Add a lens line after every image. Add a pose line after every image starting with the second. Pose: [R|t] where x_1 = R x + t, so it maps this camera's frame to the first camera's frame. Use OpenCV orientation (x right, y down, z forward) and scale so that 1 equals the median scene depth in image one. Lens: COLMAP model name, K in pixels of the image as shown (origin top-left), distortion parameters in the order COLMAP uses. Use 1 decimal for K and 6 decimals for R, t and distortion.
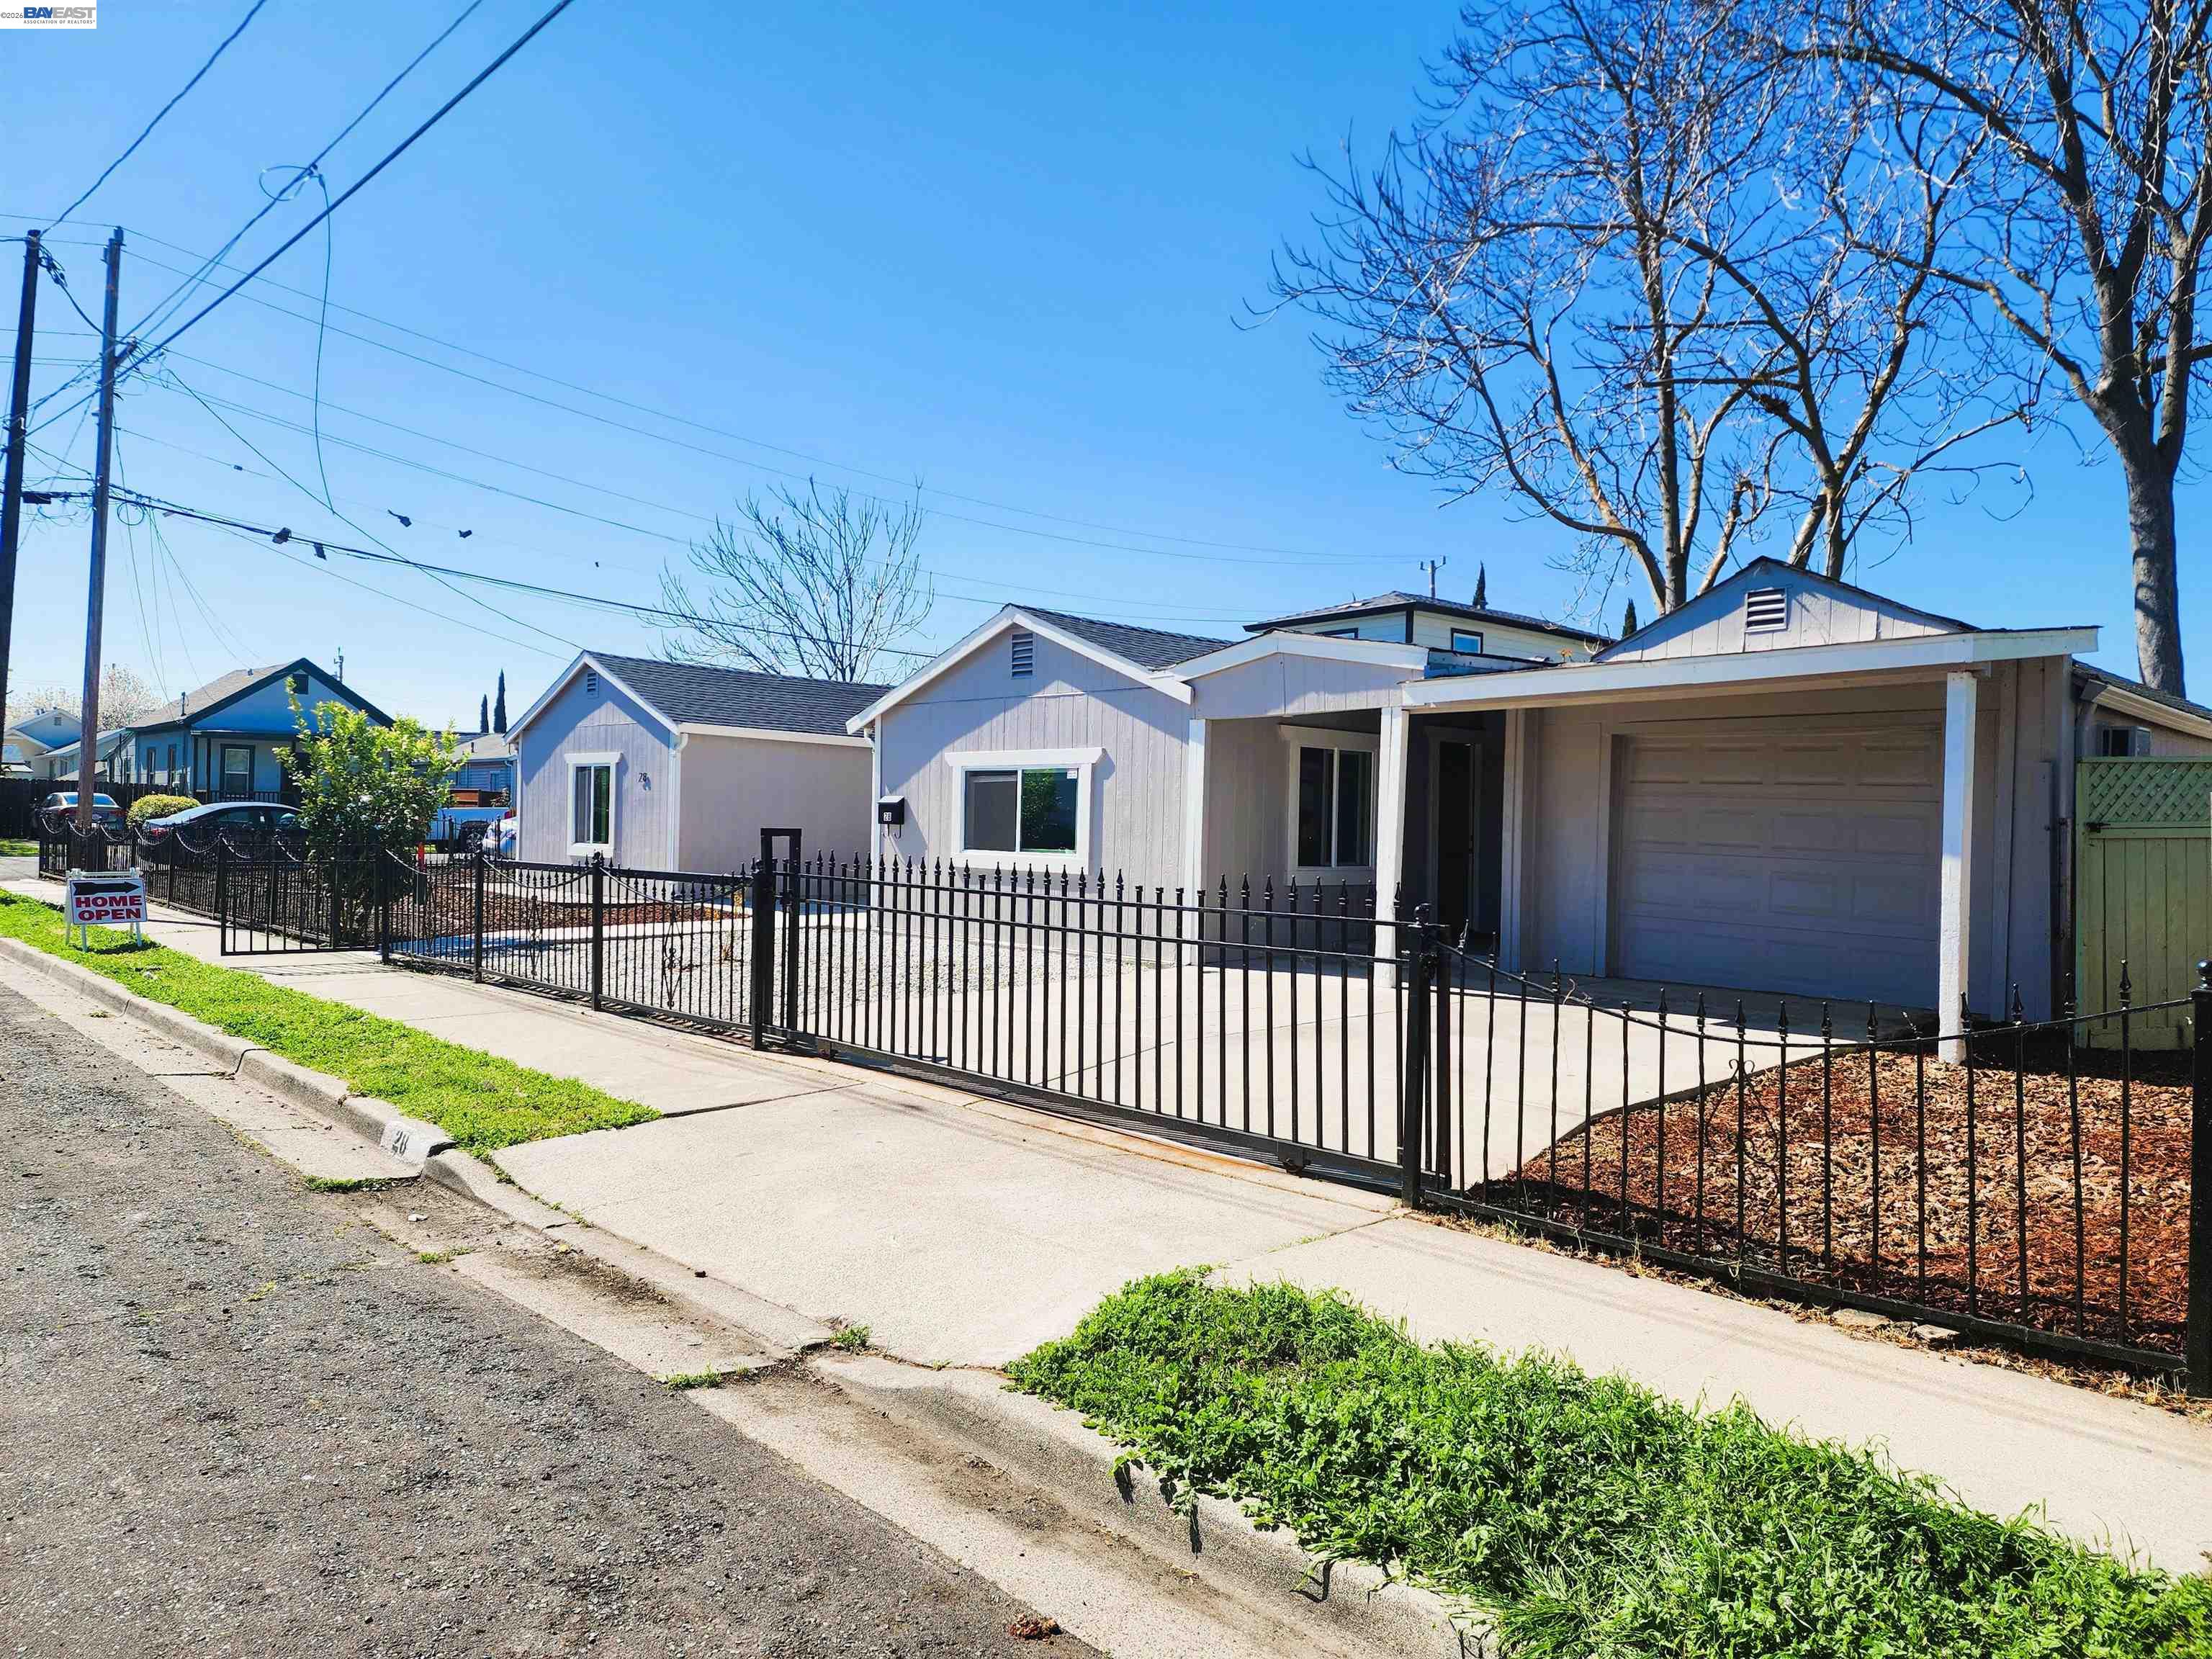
lens RADIAL K [[1493.3, 0, 1113.9], [0, 1493.3, 839.1], [0, 0, 1]] dist [0.101499, -0.098315]
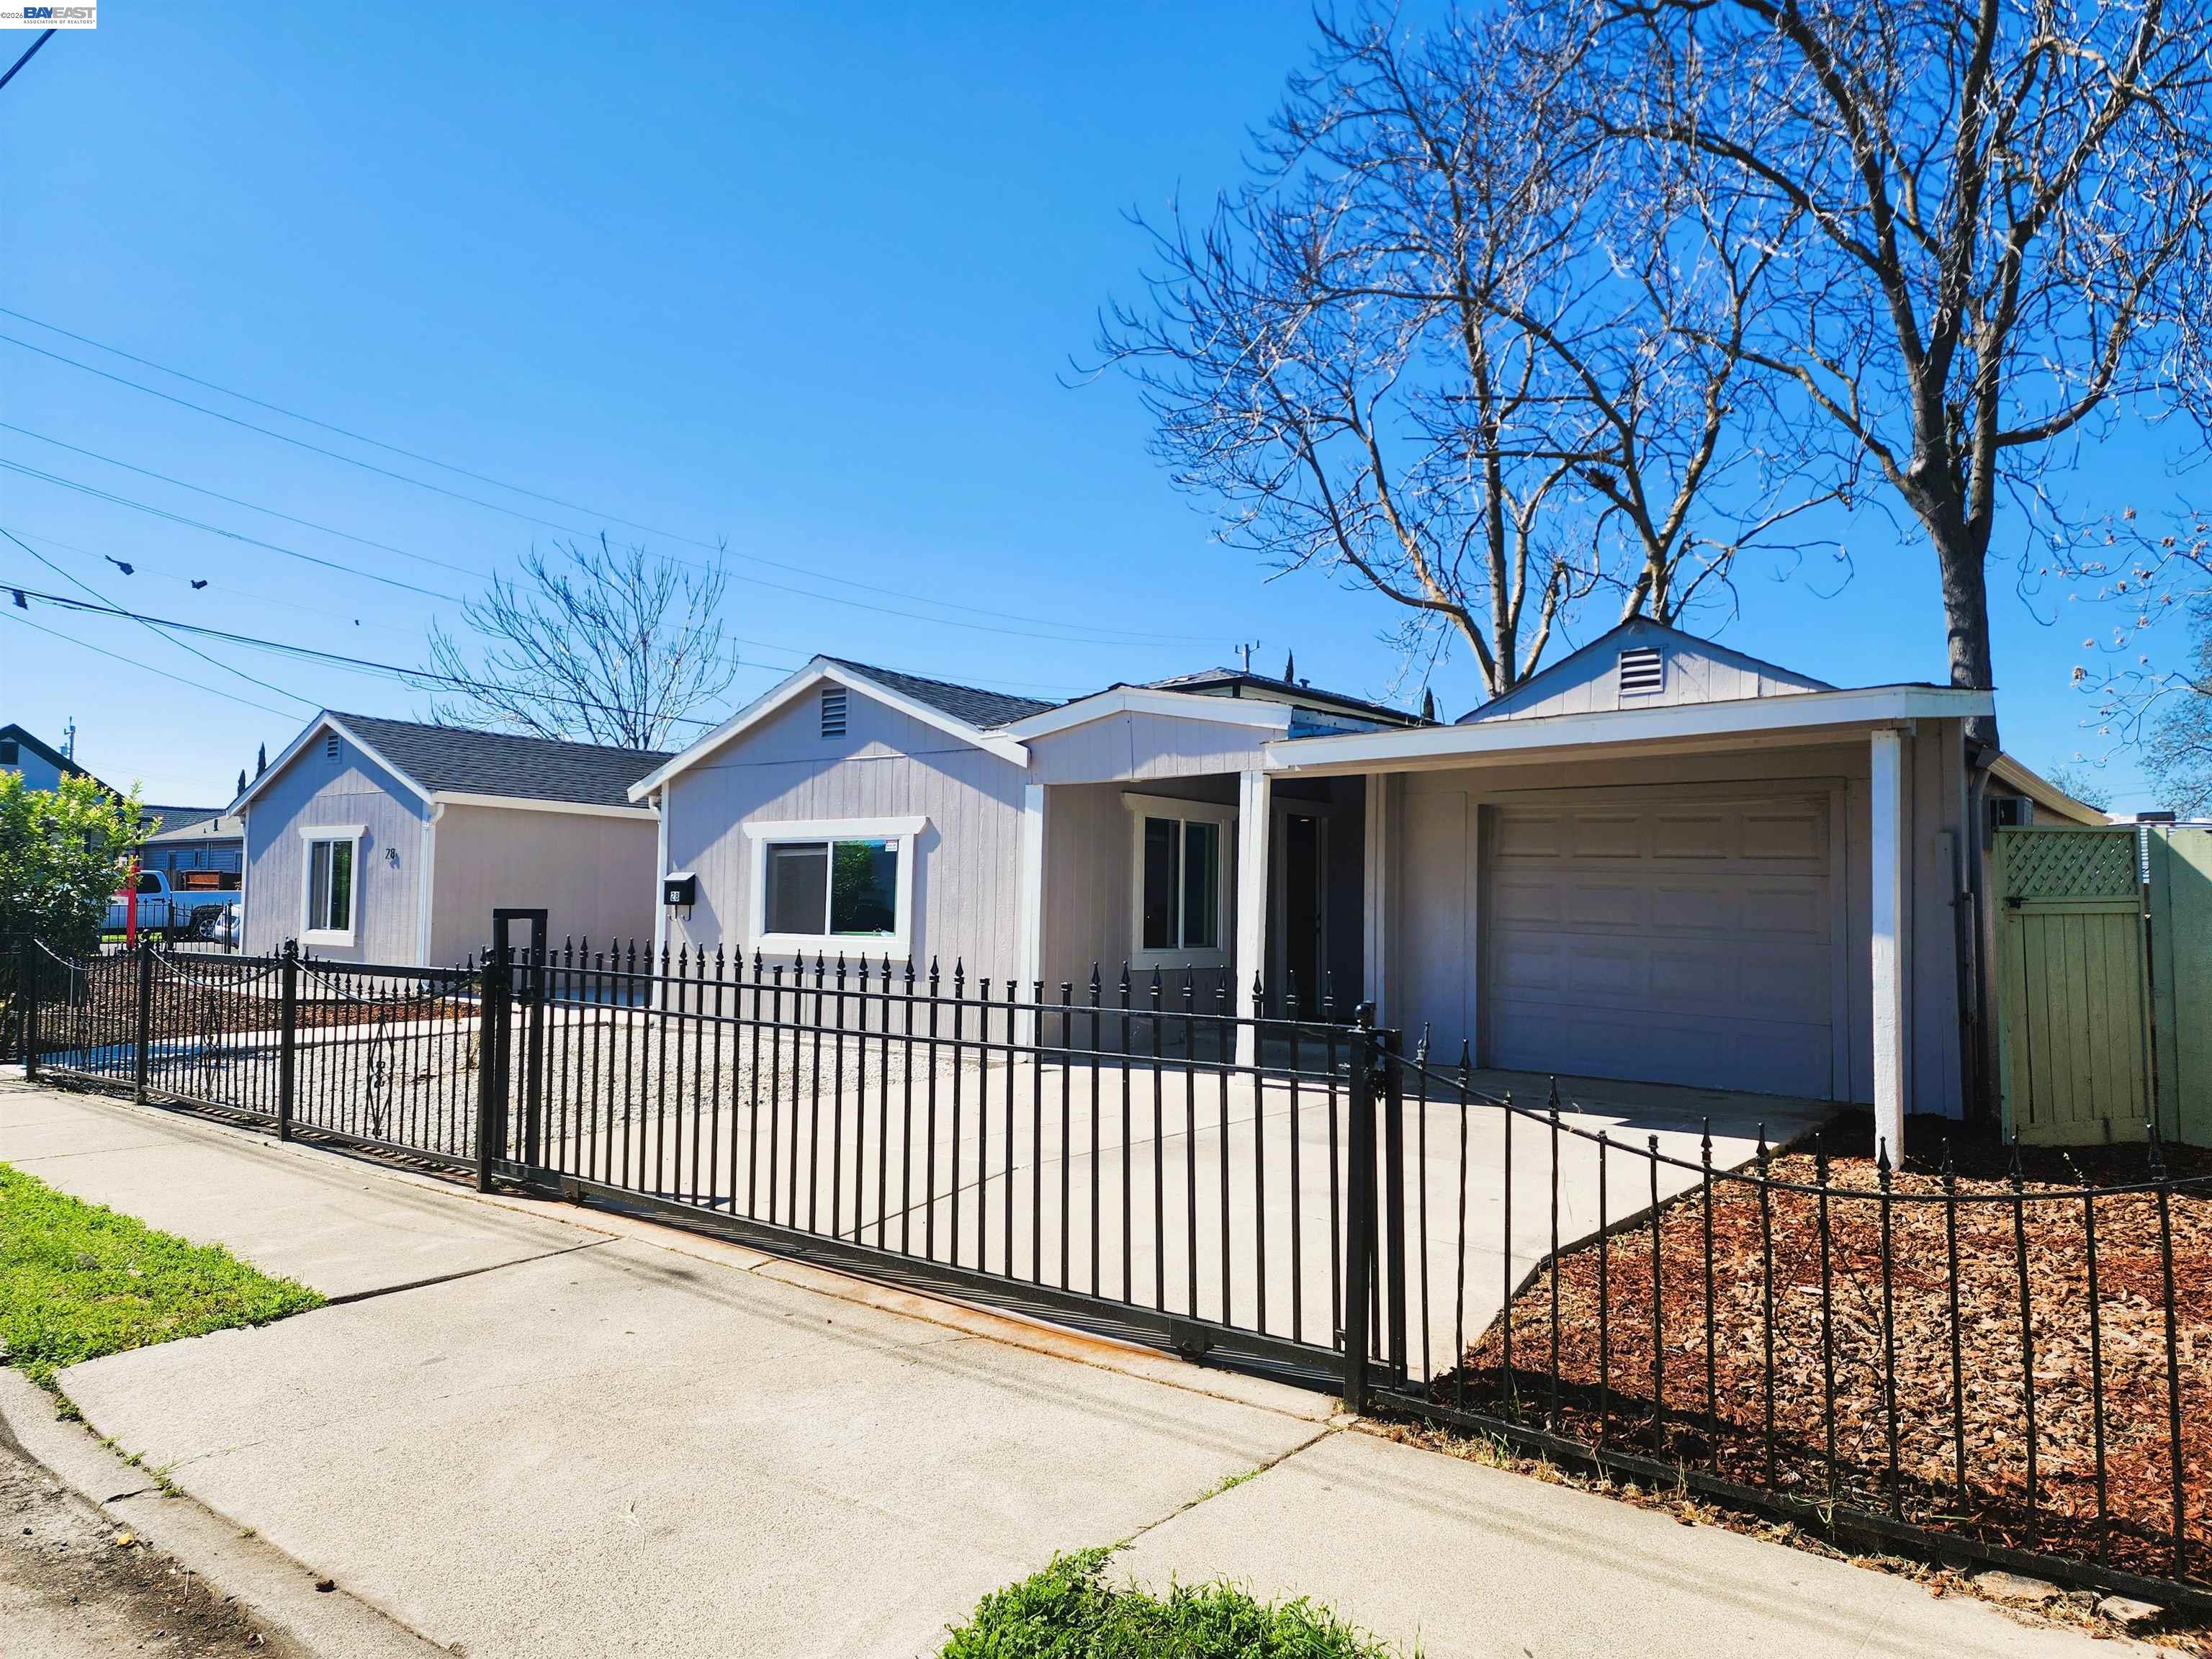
lens RADIAL K [[1493.3, 0, 1113.9], [0, 1493.3, 839.1], [0, 0, 1]] dist [0.101499, -0.098315]
pose [[0.992405, 0.001151, 0.123006, -0.006220], [0.005510, 0.998537, -0.053793, 0.000553], [-0.122888, 0.054062, 0.990947, 0.114125]]
